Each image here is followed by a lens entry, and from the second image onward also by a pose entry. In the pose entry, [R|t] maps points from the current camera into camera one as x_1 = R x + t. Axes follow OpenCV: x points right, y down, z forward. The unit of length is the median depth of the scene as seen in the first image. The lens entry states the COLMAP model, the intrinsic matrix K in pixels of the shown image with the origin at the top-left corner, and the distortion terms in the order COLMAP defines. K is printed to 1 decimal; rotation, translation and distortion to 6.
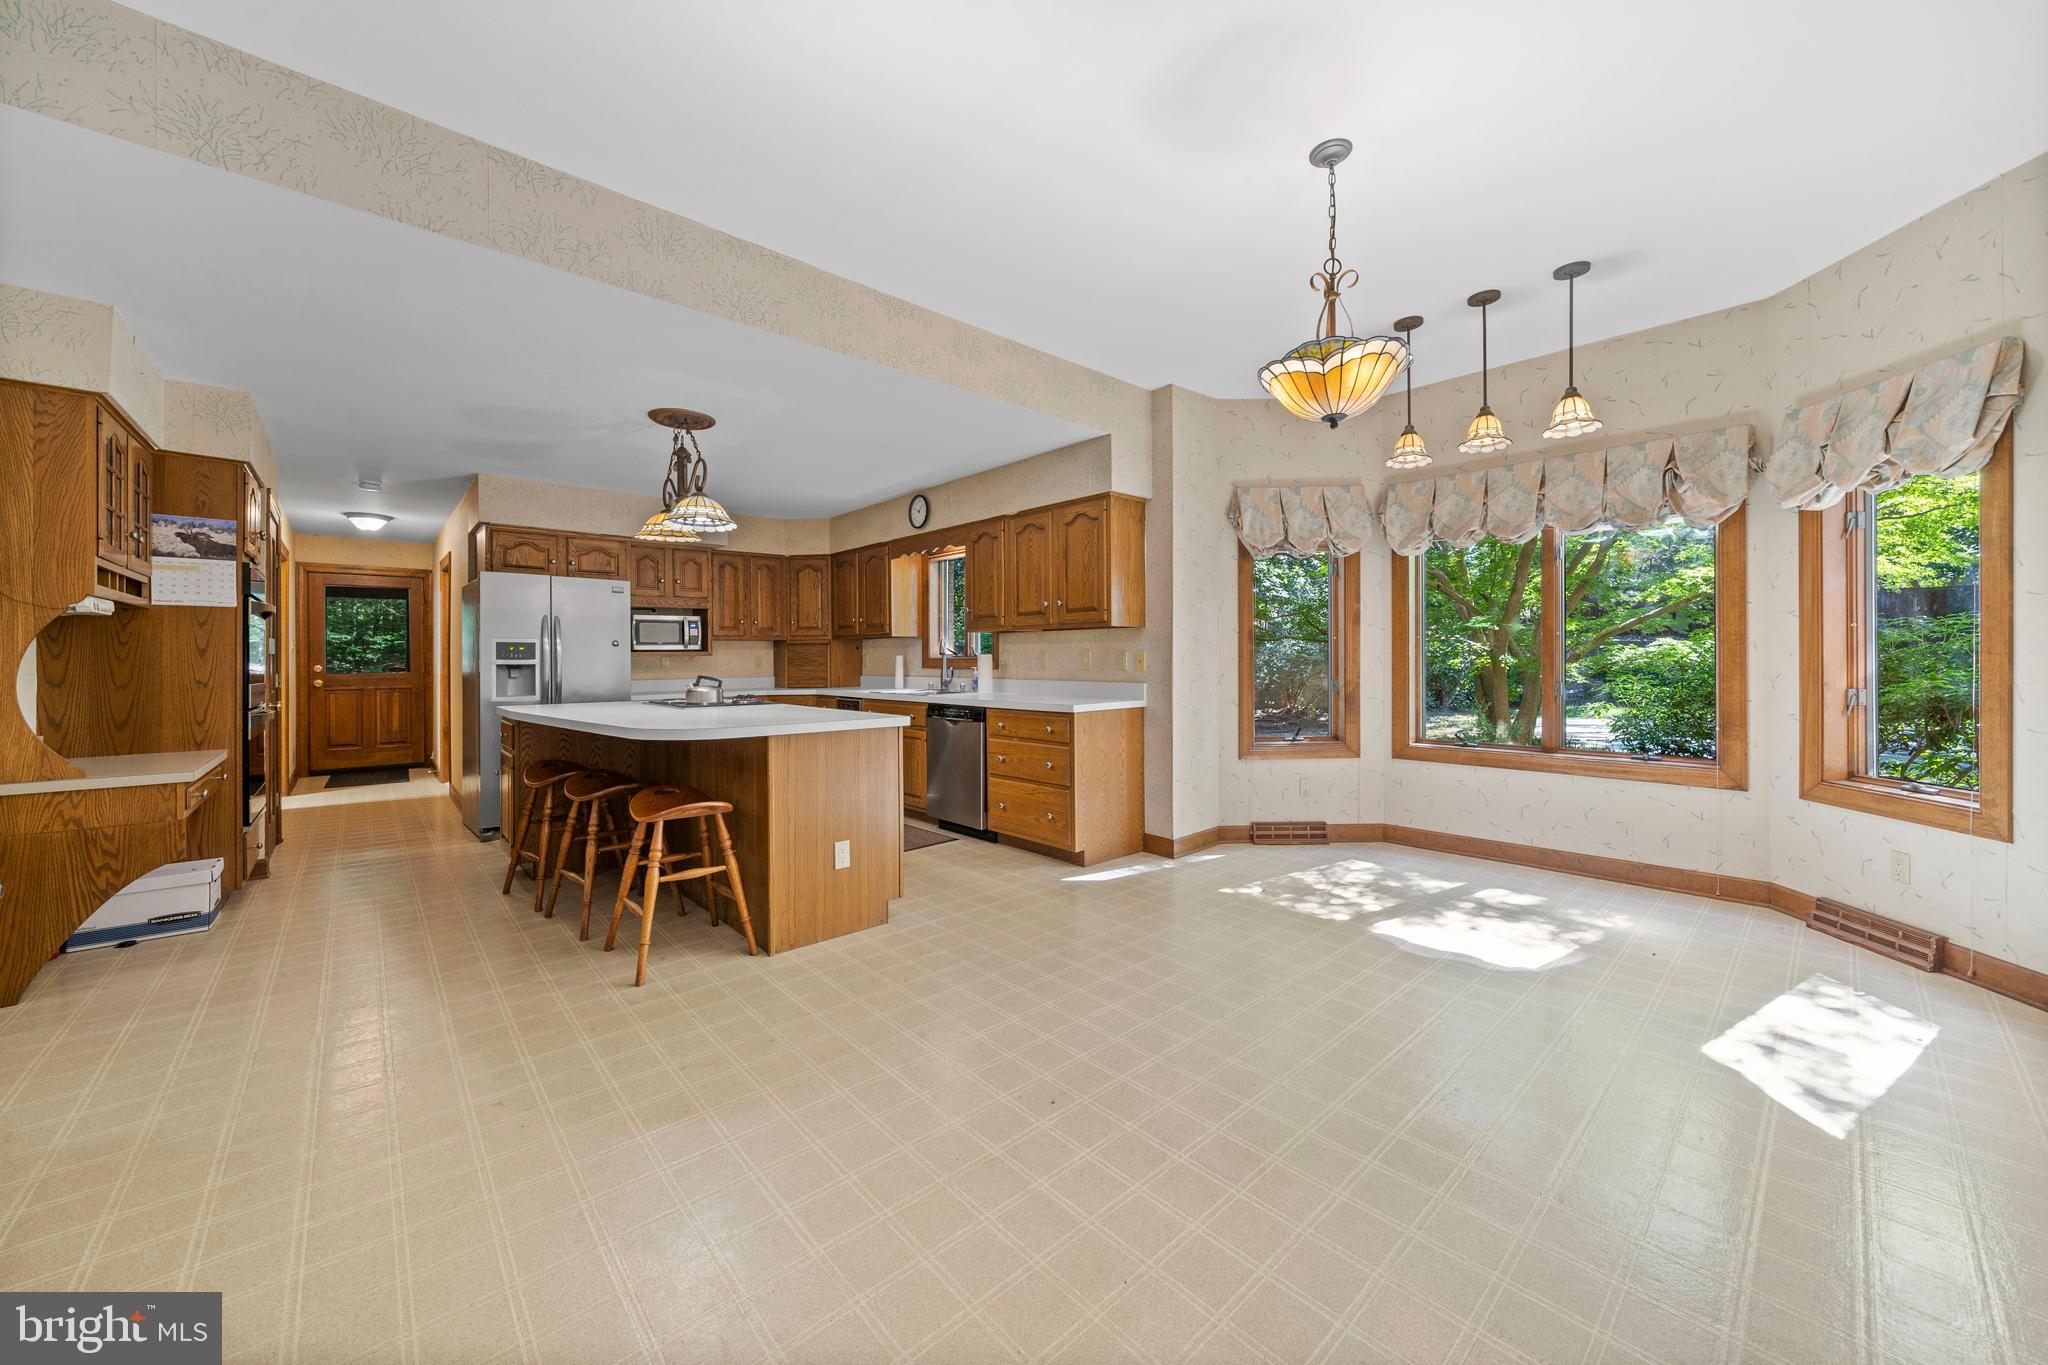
lens RADIAL K [[736.2, 0, 1016.0], [0, 736.2, 658.3], [0, 0, 1]] dist [-0.002997, -0.000314]
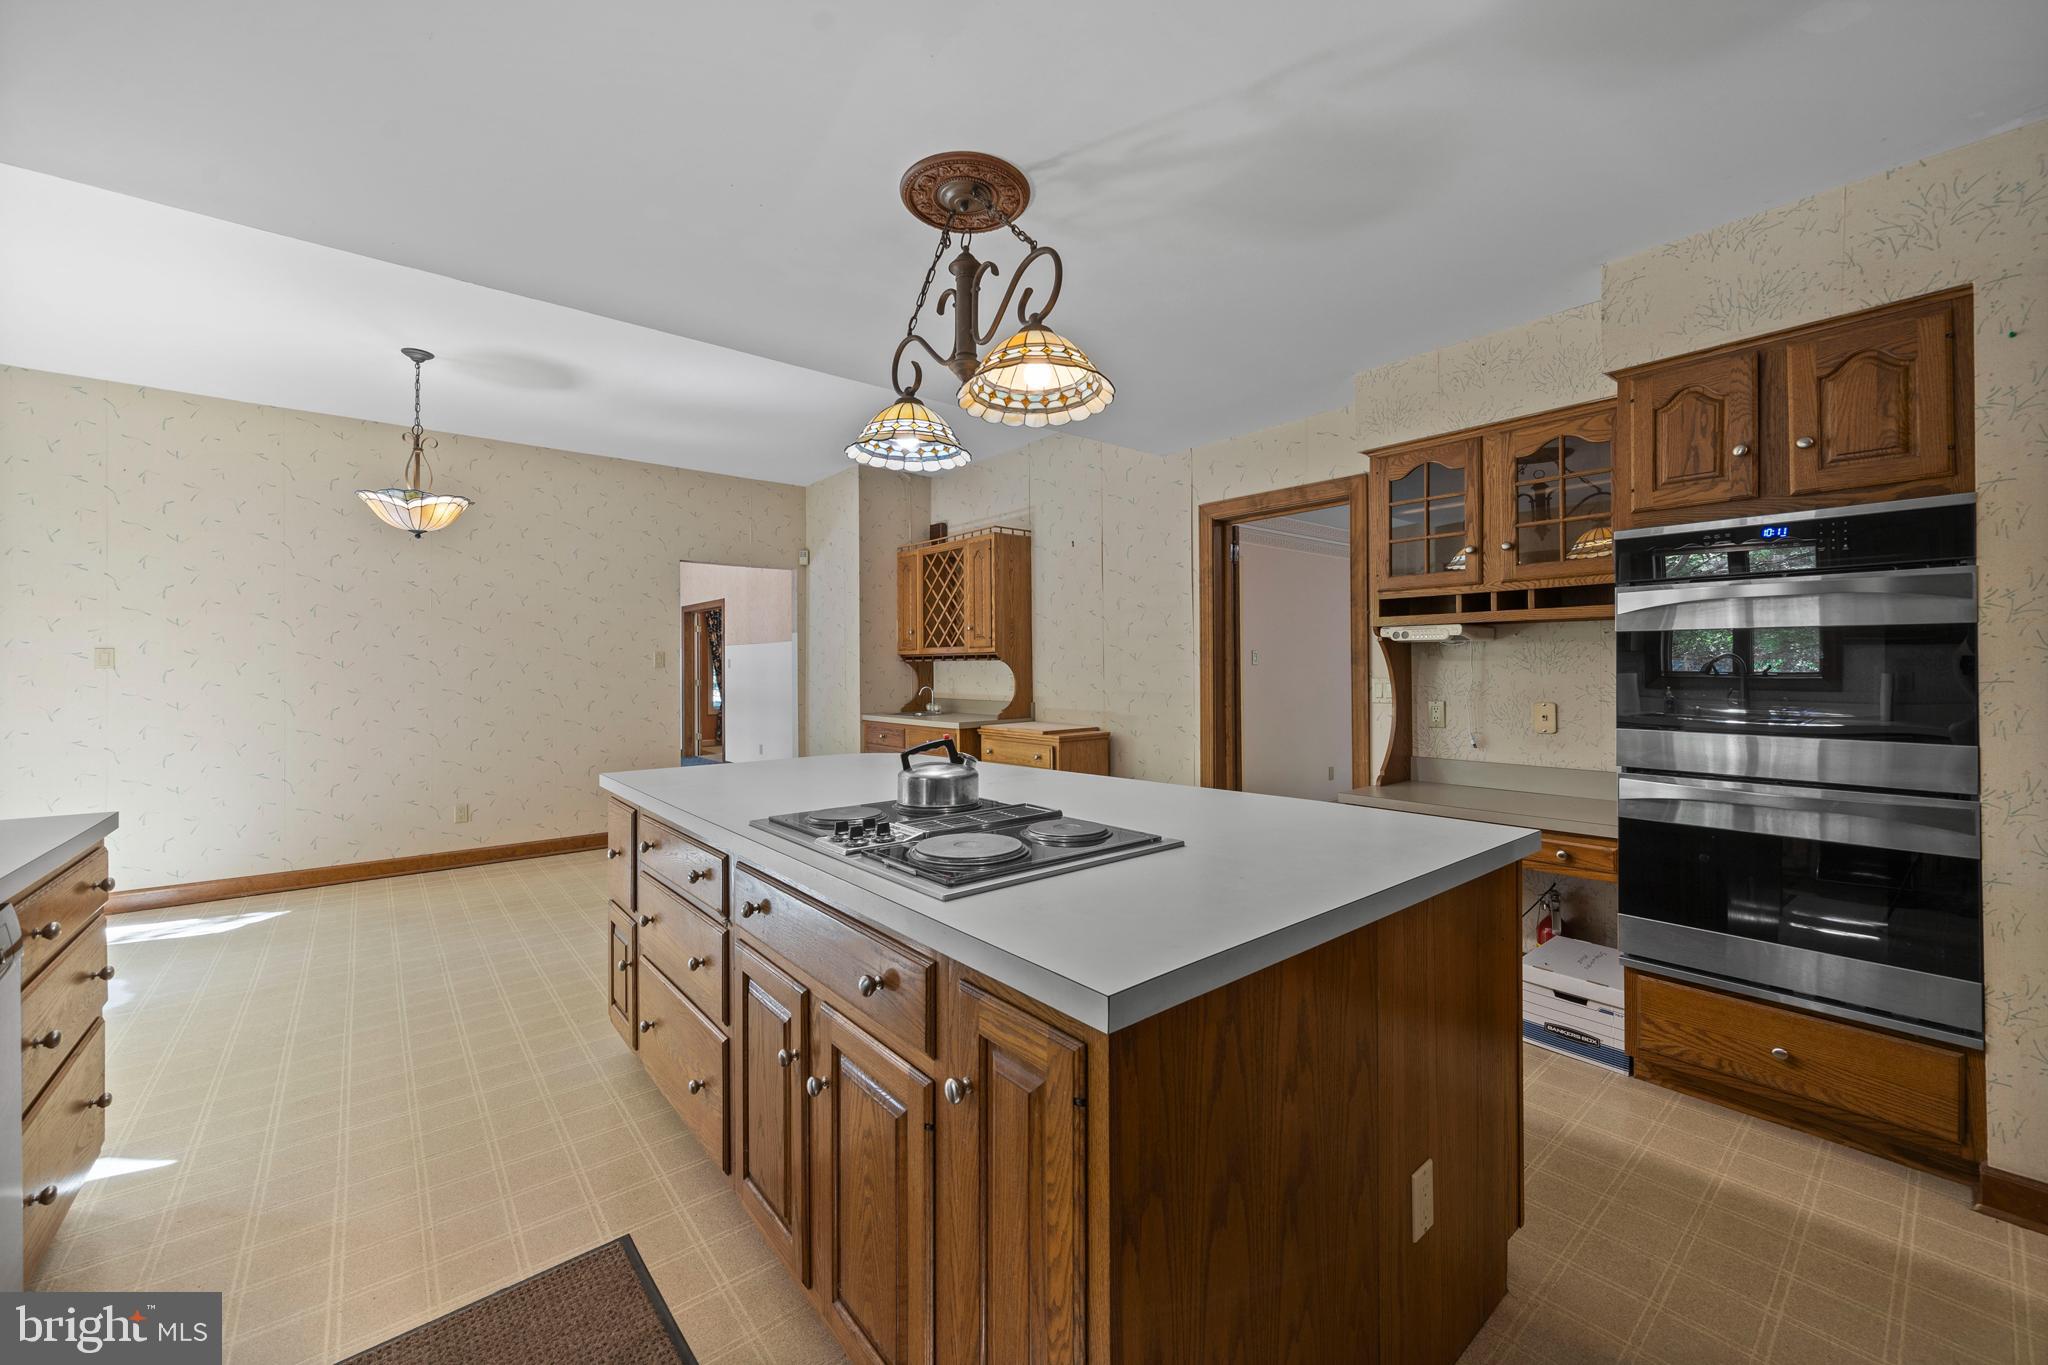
lens RADIAL K [[782.0, 0, 994.3], [0, 782.0, 671.7], [0, 0, 1]] dist [0.005923, -0.001190]
pose [[-0.999022, 0.012471, 0.042431, -0.416838], [0.012689, 0.999908, 0.004882, -0.017641], [-0.042366, 0.005416, -0.999087, 1.294716]]
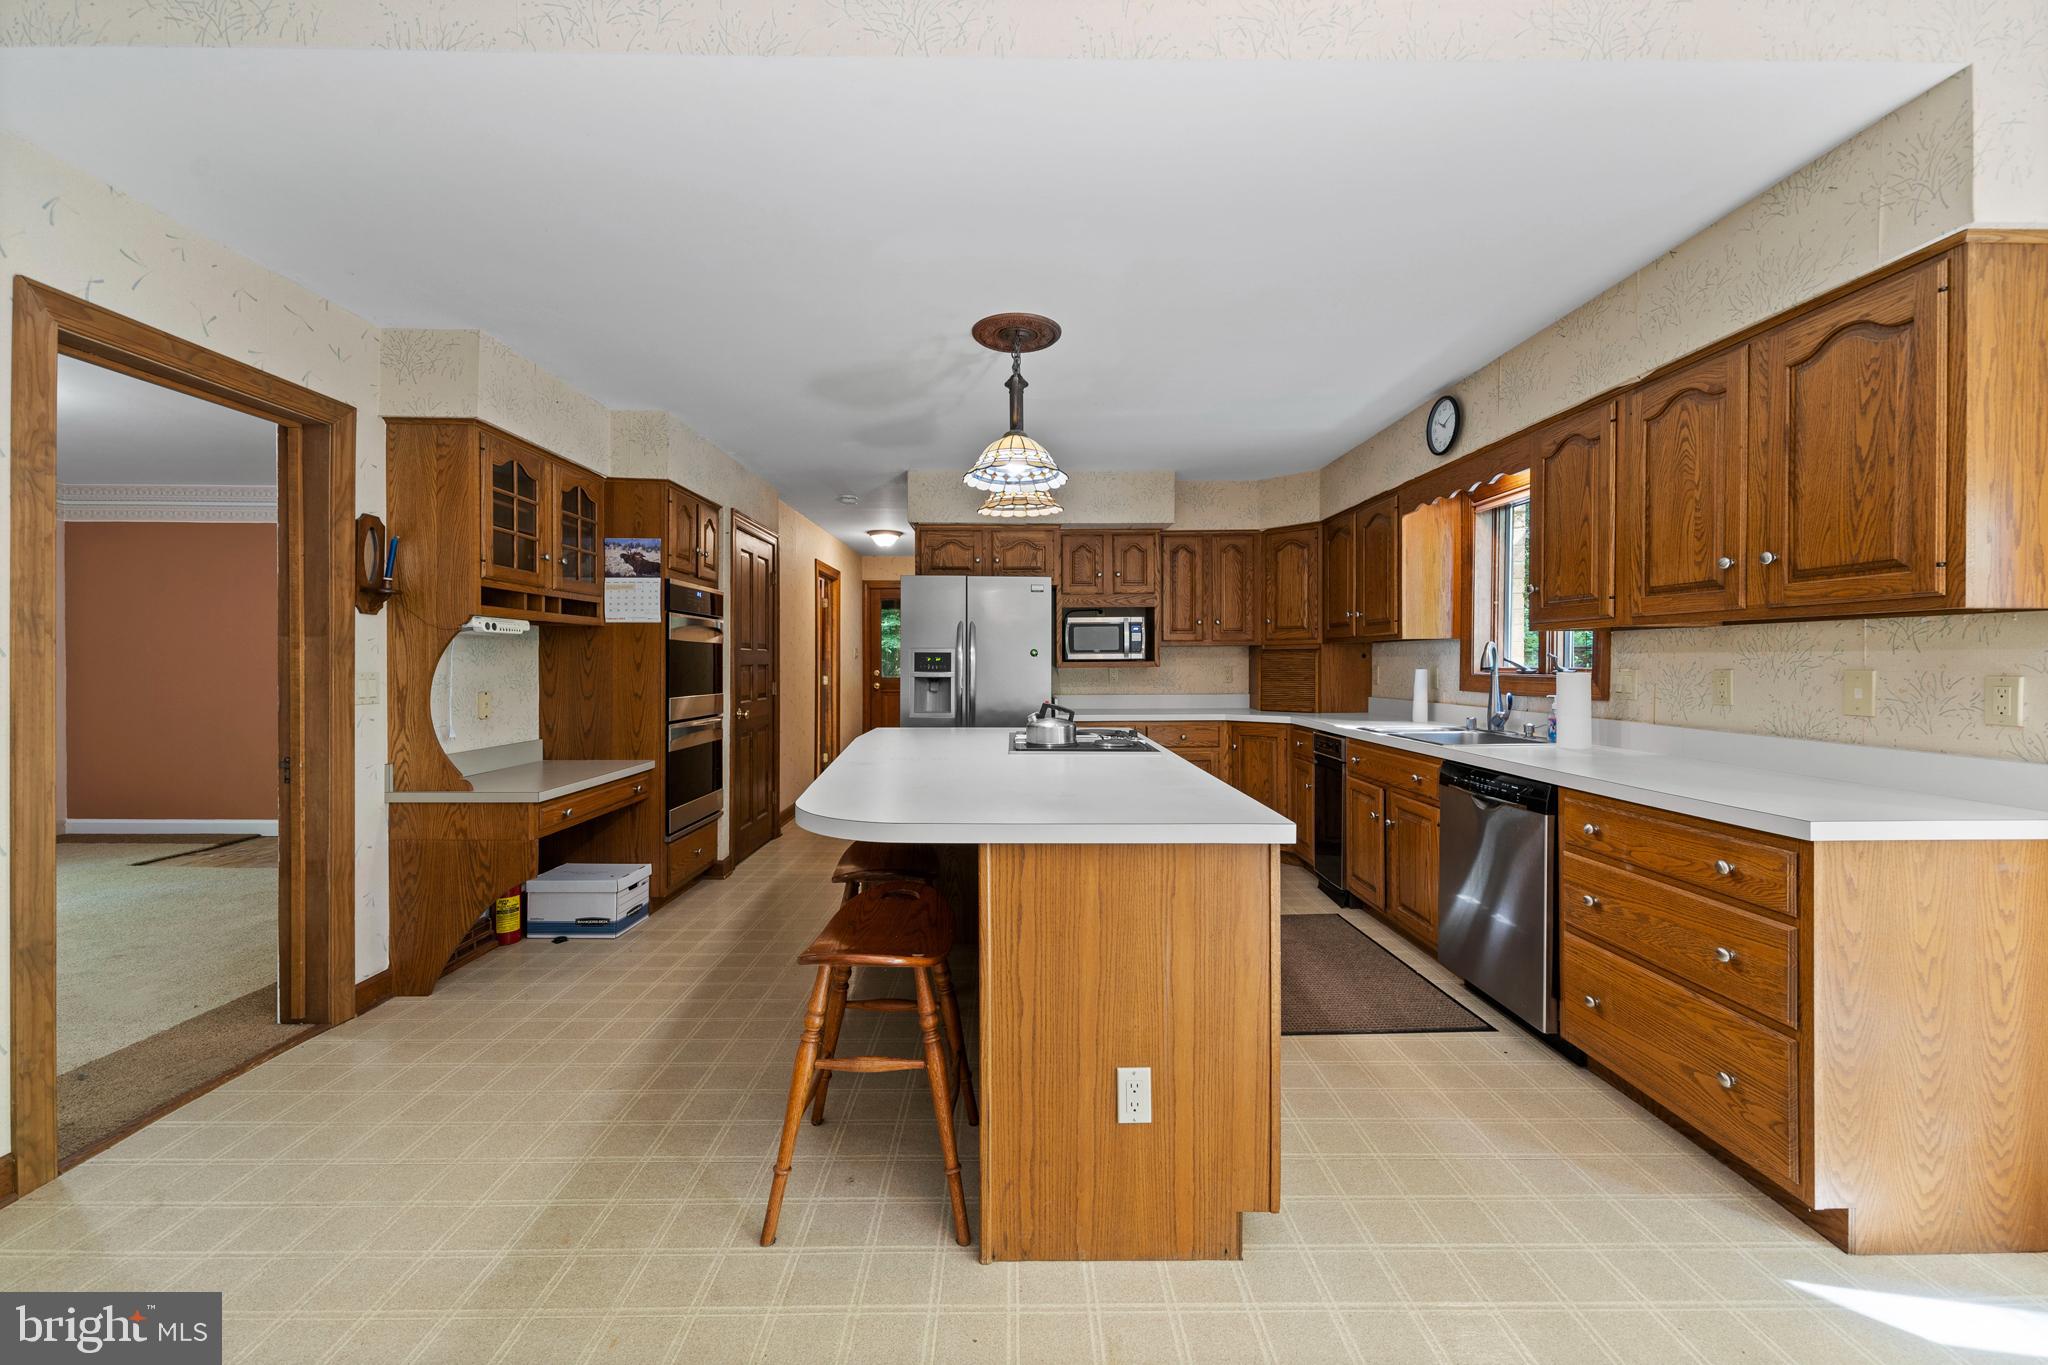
lens RADIAL K [[782.0, 0, 1024.1], [0, 782.0, 666.0], [0, 0, 1]] dist [0.005923, -0.001190]
pose [[0.754799, 0.009596, -0.655886, 0.032947], [-0.003807, 0.999940, 0.010249, -0.016692], [0.655945, -0.005239, 0.754791, 0.386186]]
